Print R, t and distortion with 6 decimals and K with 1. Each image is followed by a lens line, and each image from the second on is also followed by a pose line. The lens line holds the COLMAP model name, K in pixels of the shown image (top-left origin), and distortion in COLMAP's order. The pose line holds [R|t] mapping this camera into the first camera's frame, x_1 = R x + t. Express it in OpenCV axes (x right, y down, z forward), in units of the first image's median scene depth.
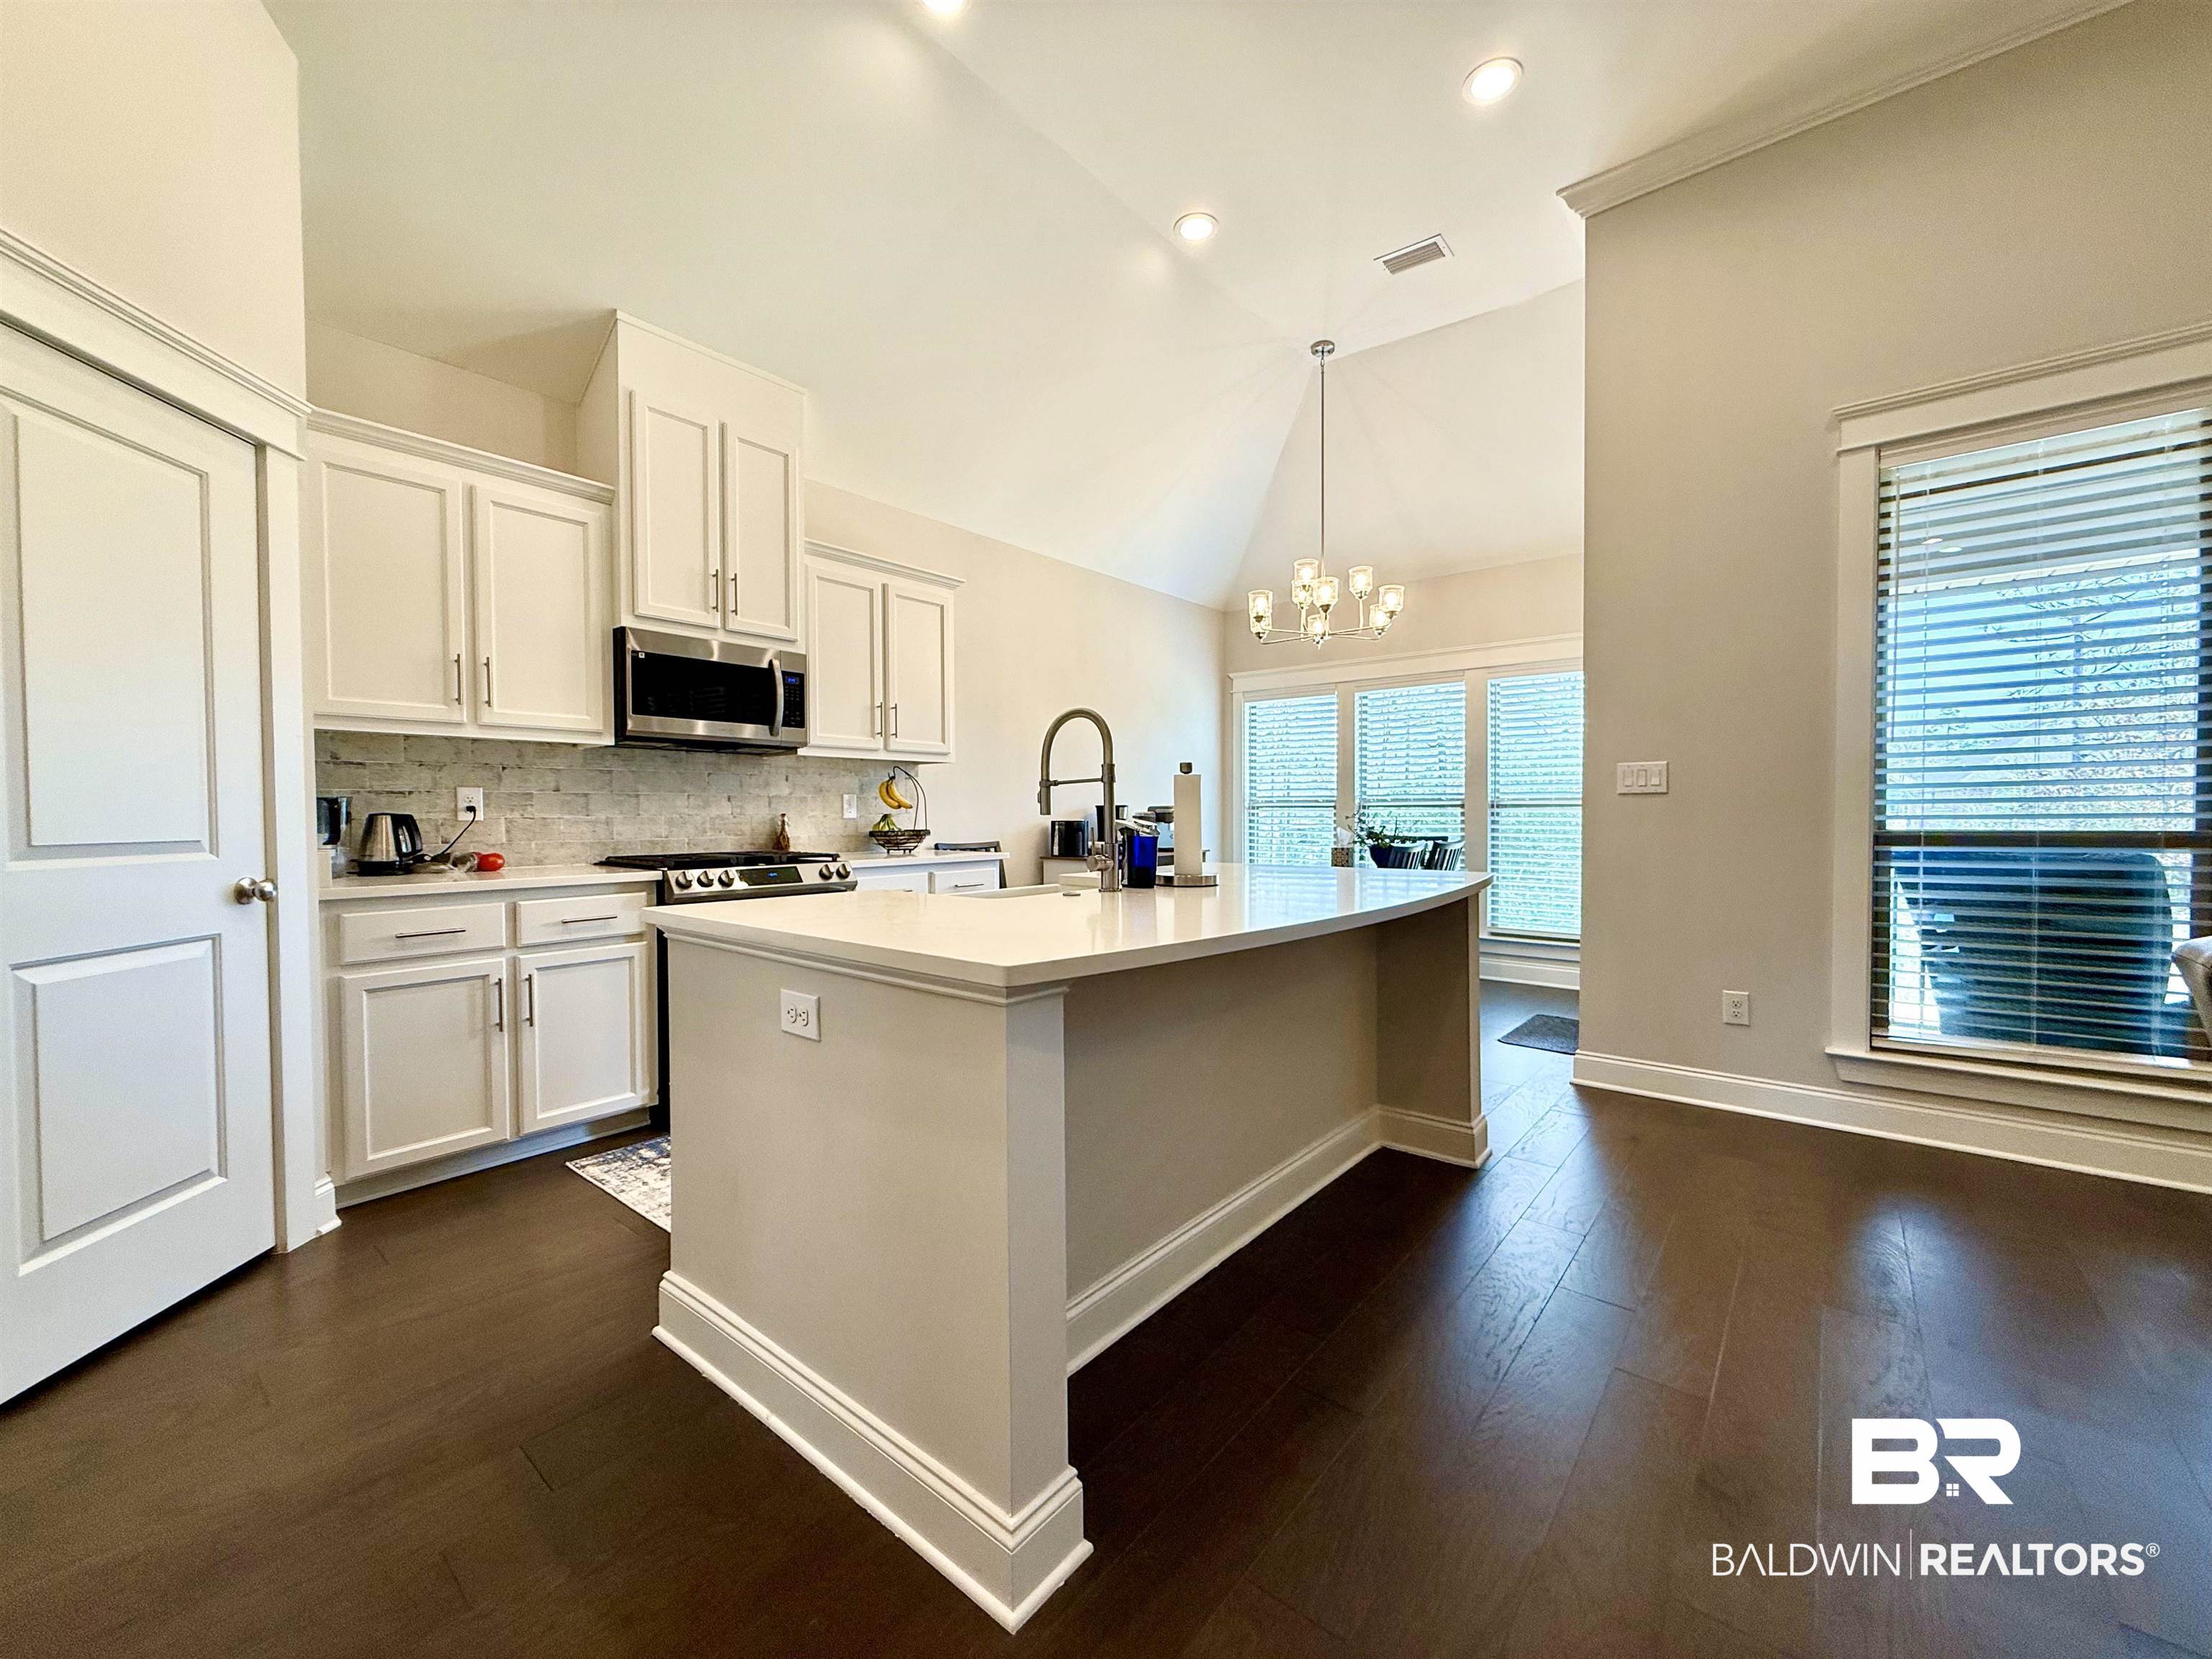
lens RADIAL K [[876.4, 0, 1107.5], [0, 876.4, 844.0], [0, 0, 1]] dist [-0.001756, -0.000071]
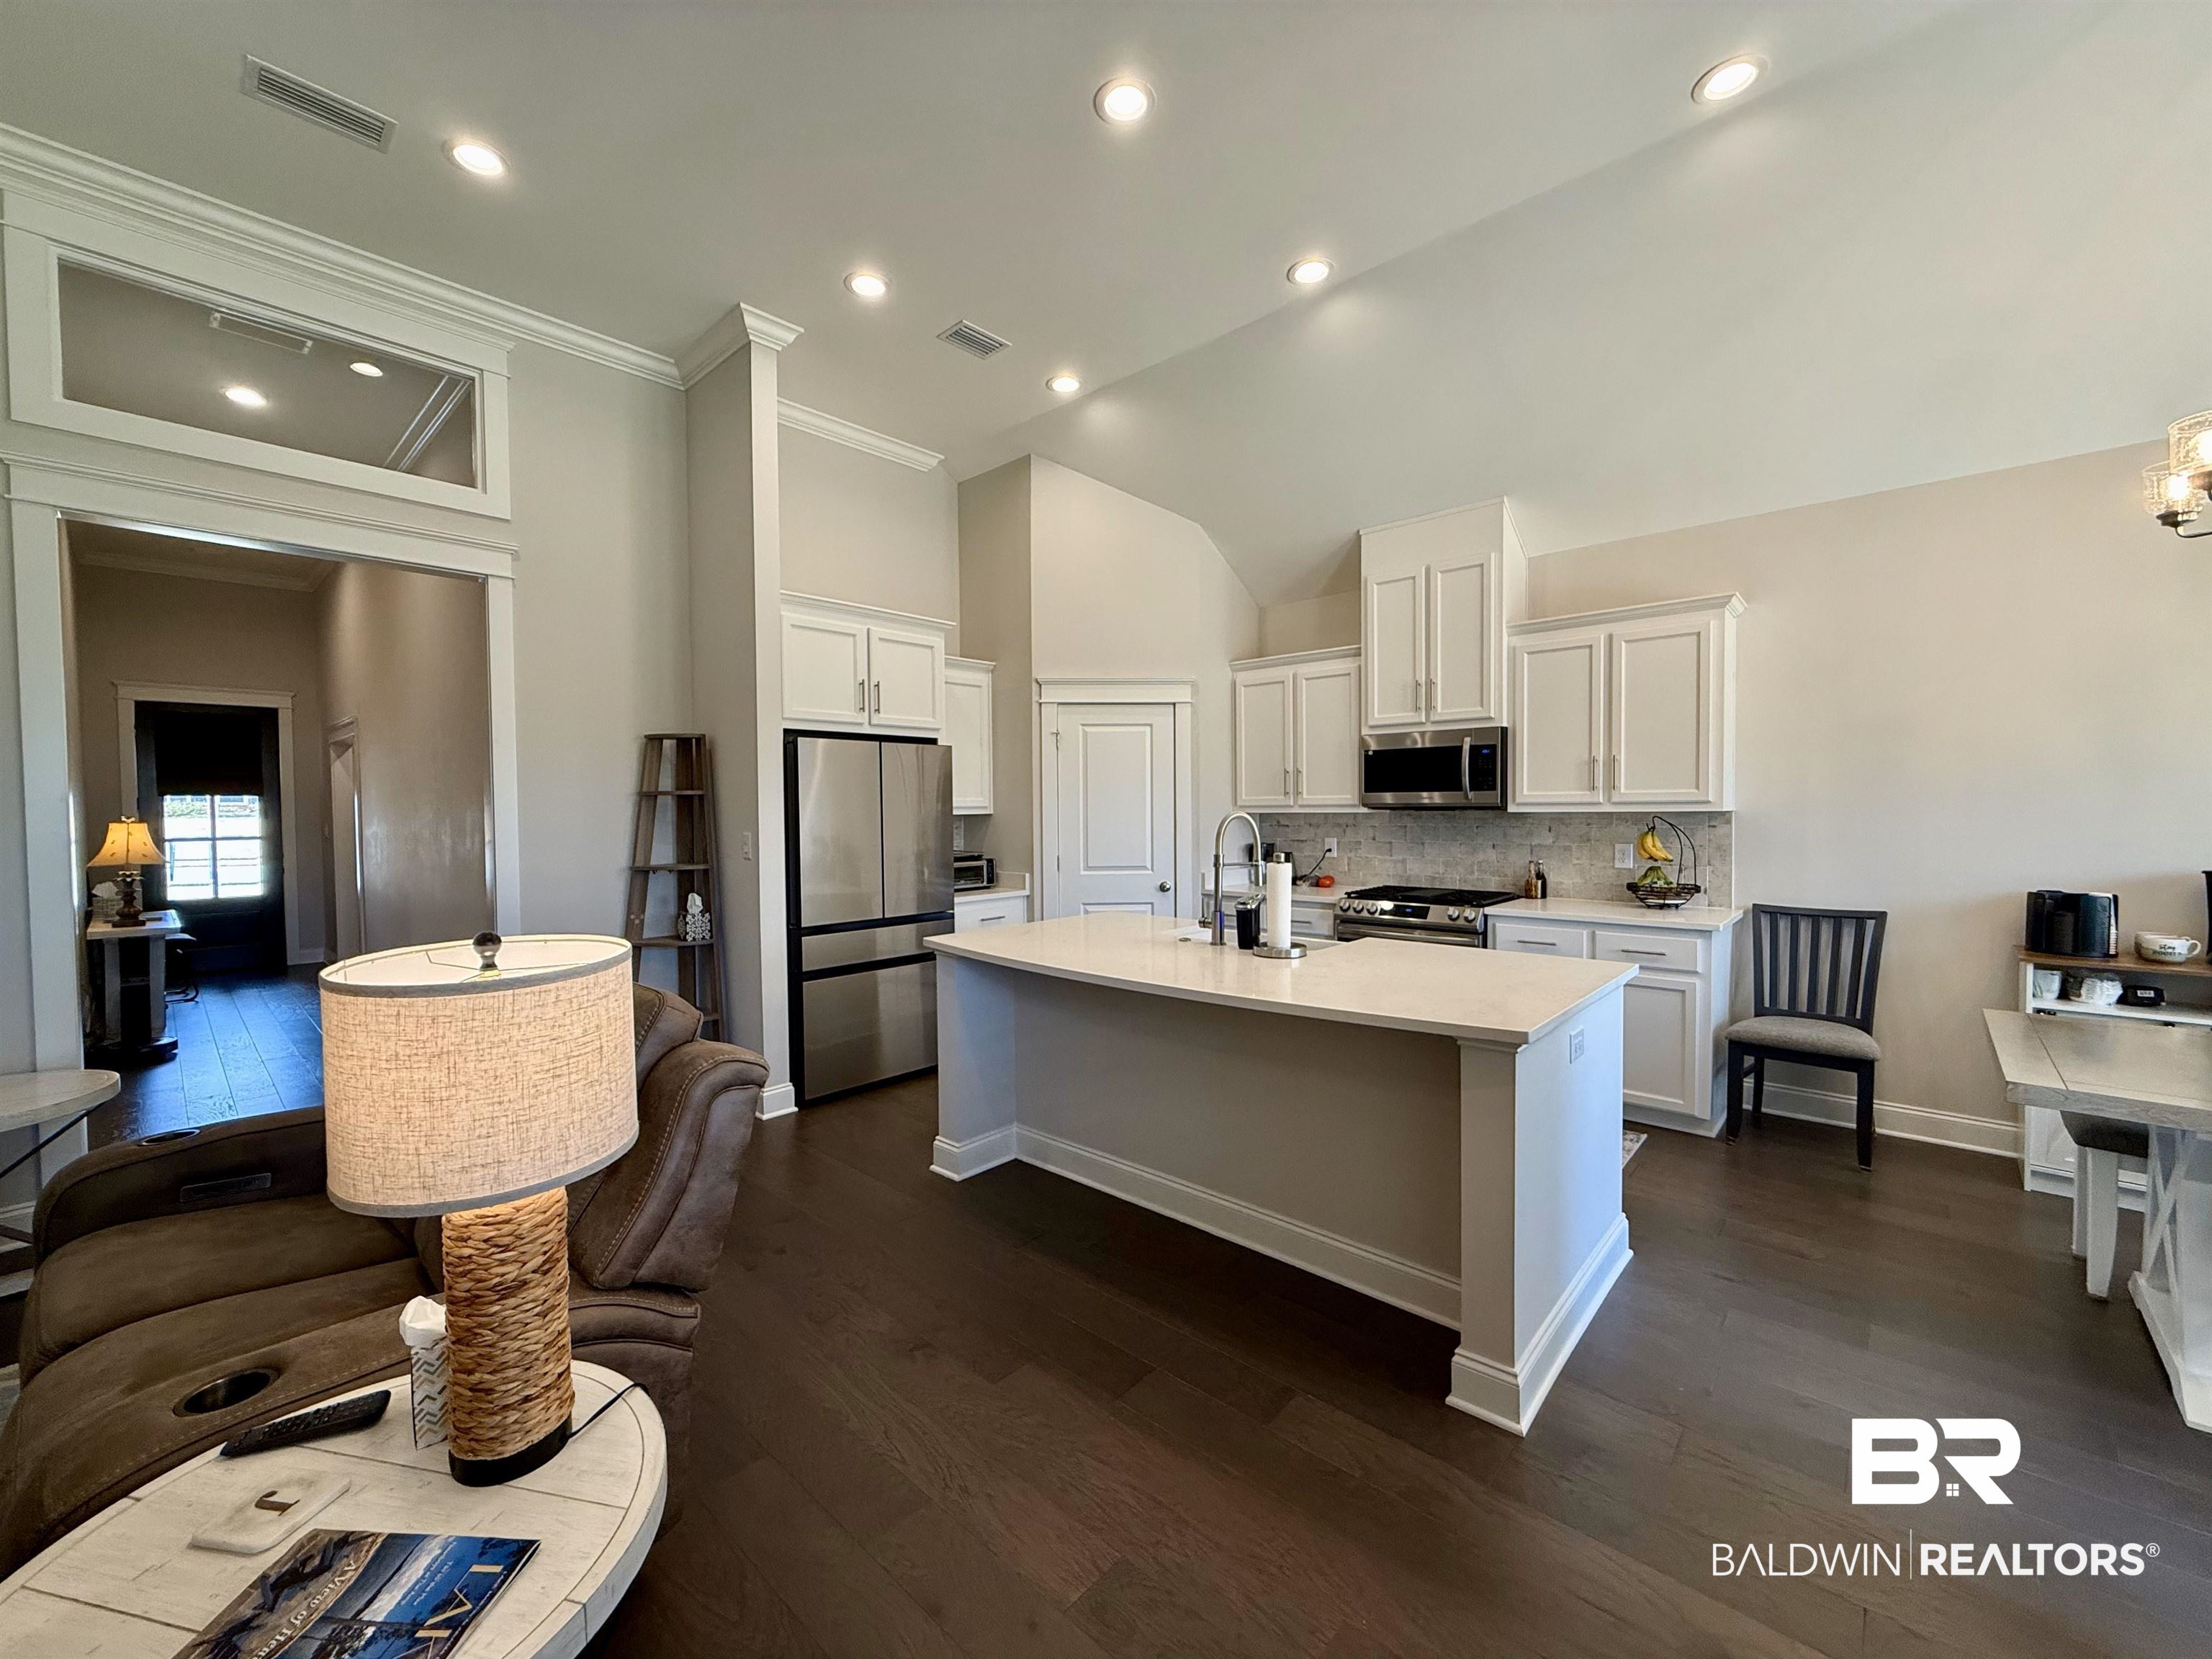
lens RADIAL K [[876.4, 0, 1108.2], [0, 876.4, 829.9], [0, 0, 1]] dist [-0.001756, -0.000071]
pose [[-0.046760, 0.029287, -0.998477, 0.952580], [-0.027829, 0.999144, 0.030610, -0.114781], [0.998518, 0.029218, -0.045905, 0.614076]]
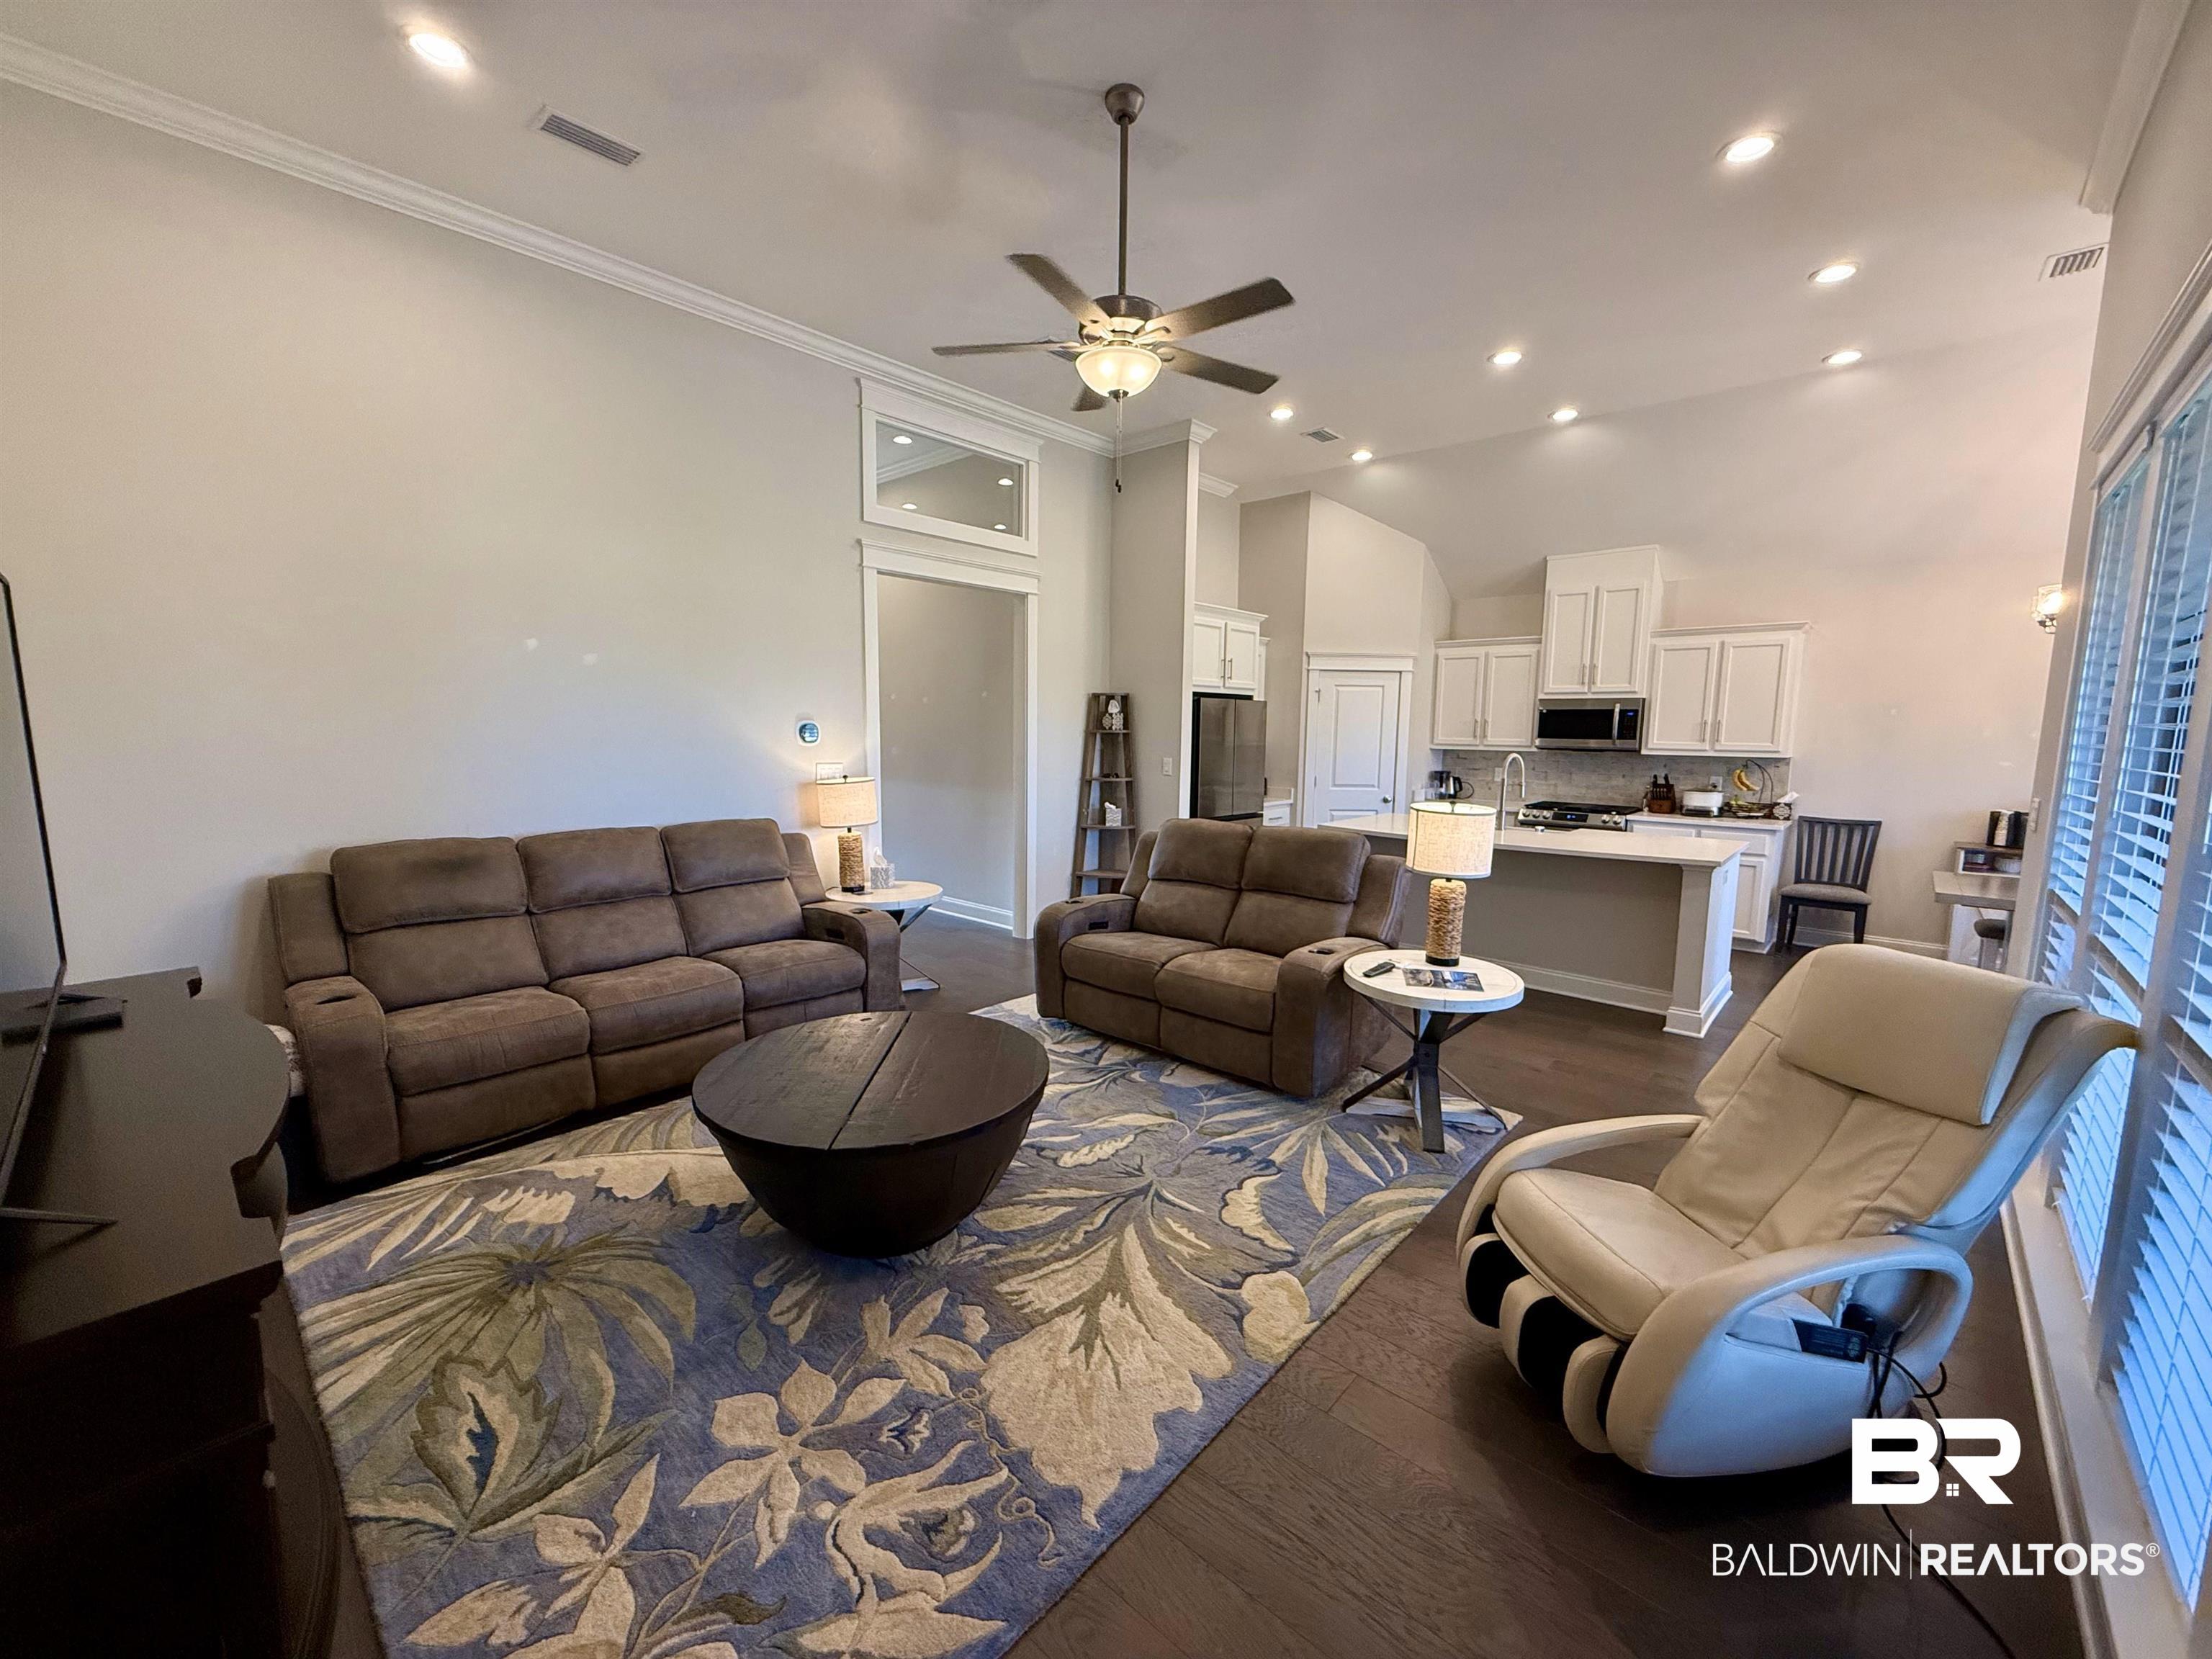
lens RADIAL K [[876.4, 0, 1107.3], [0, 876.4, 829.8], [0, 0, 1]] dist [-0.001756, -0.000071]
pose [[-0.044490, 0.119557, -0.991830, 1.691528], [-0.048359, 0.991391, 0.121674, -0.131218], [0.997839, 0.053377, -0.038325, 0.005615]]
